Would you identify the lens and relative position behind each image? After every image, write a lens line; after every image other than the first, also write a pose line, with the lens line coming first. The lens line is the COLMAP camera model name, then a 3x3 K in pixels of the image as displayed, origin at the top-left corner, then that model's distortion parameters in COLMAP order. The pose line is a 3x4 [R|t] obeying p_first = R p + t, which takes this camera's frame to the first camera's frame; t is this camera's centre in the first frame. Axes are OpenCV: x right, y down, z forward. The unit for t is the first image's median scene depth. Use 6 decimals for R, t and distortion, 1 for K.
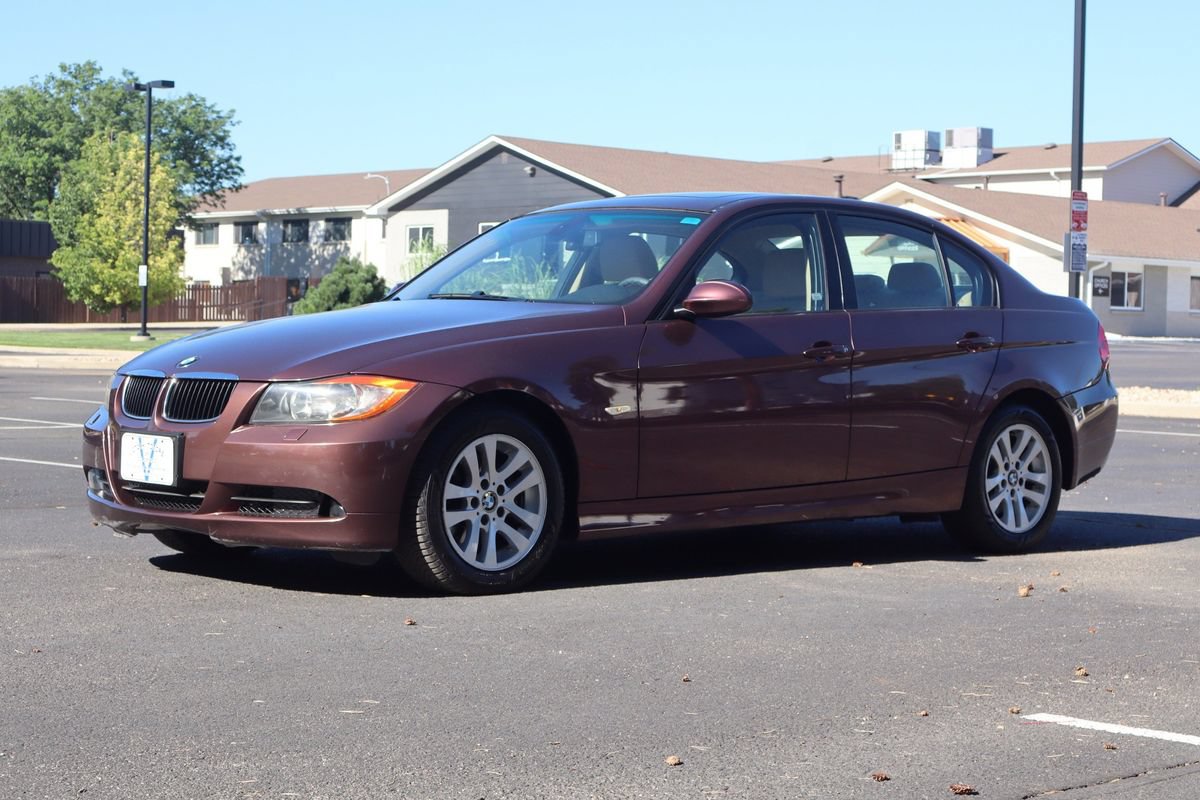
lens RADIAL K [[2247.6, 0, 600.0], [0, 2247.6, 400.0], [0, 0, 1]] dist [0.035220, -0.059651]
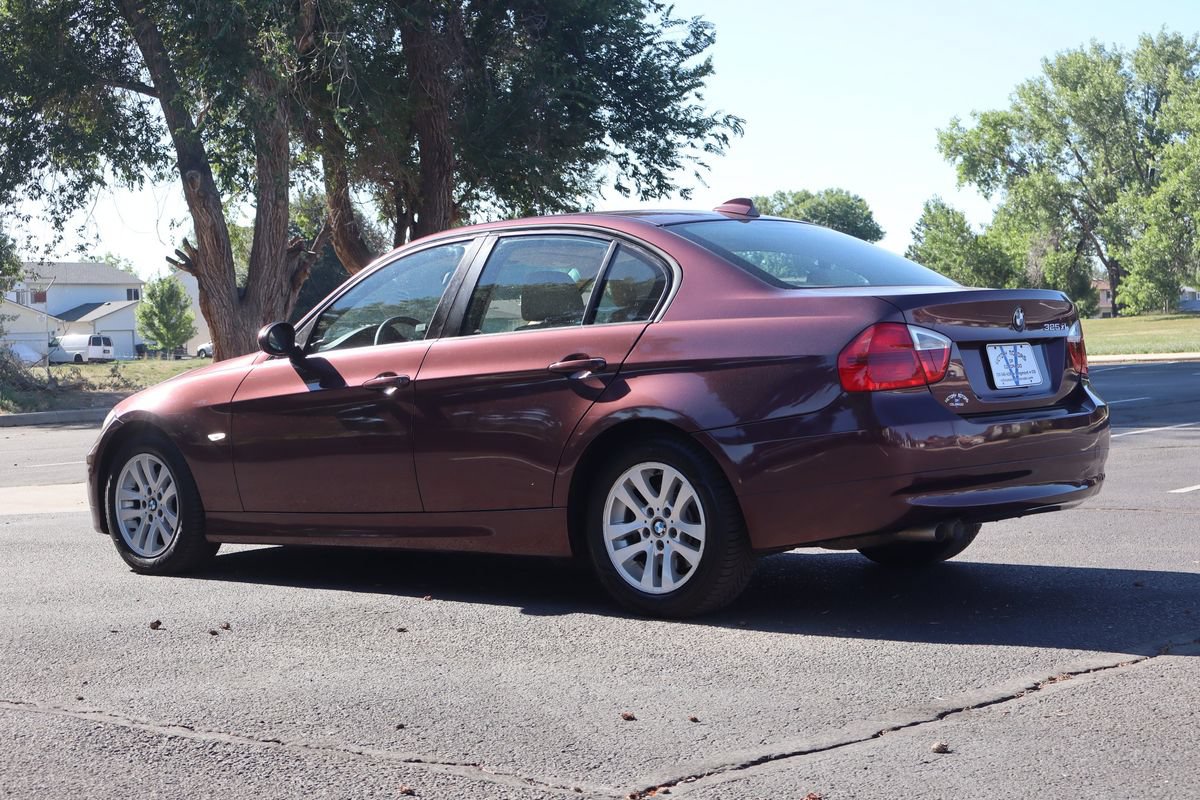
lens RADIAL K [[1903.3, 0, 600.0], [0, 1903.3, 400.0], [0, 0, 1]] dist [0.040965, -0.128534]
pose [[0.115190, 0.002713, -0.993340, 1.086476], [0.008361, 0.999958, 0.003701, -0.018198], [0.993308, -0.008731, 0.115162, 1.118586]]
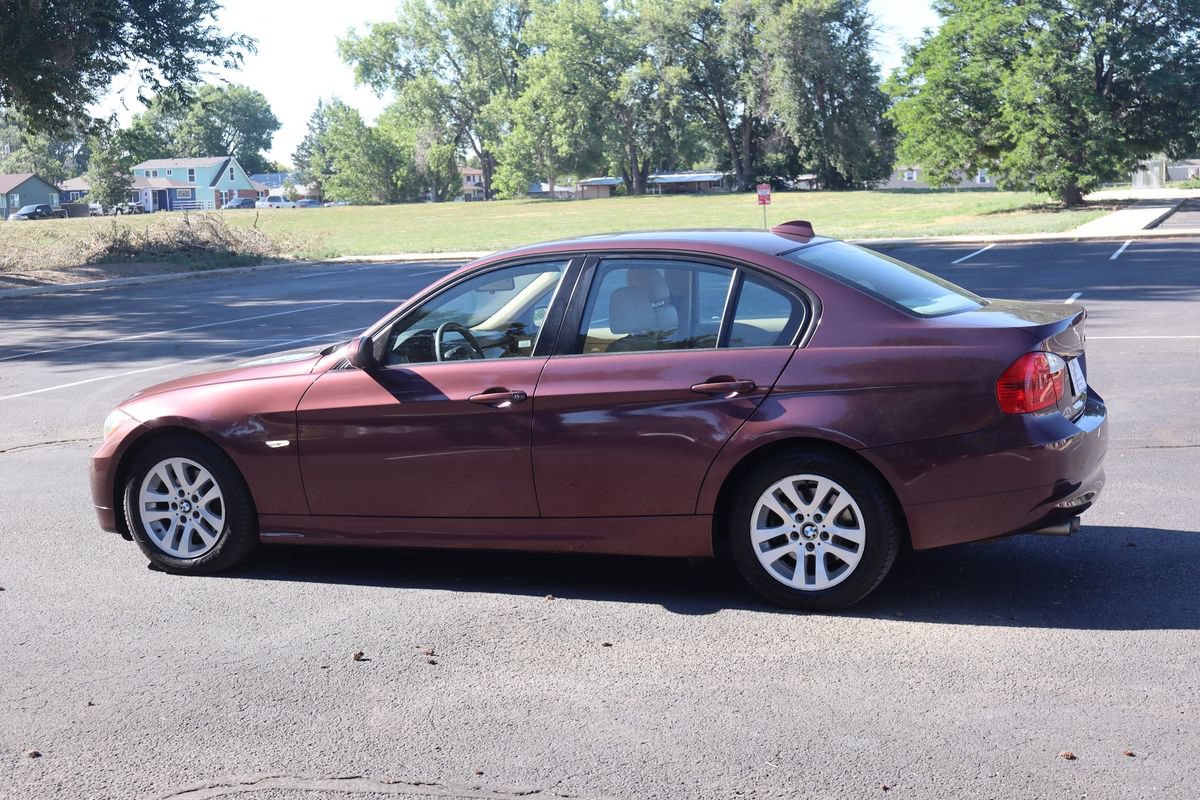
lens RADIAL K [[1629.3, 0, 580.8], [0, 1629.3, 400.1], [0, 0, 1]] dist [0.024034, -0.033899]
pose [[0.432080, 0.071664, -0.898984, 0.921963], [0.020833, 0.995779, 0.089393, -0.100349], [0.901595, -0.057353, 0.428763, 0.785985]]
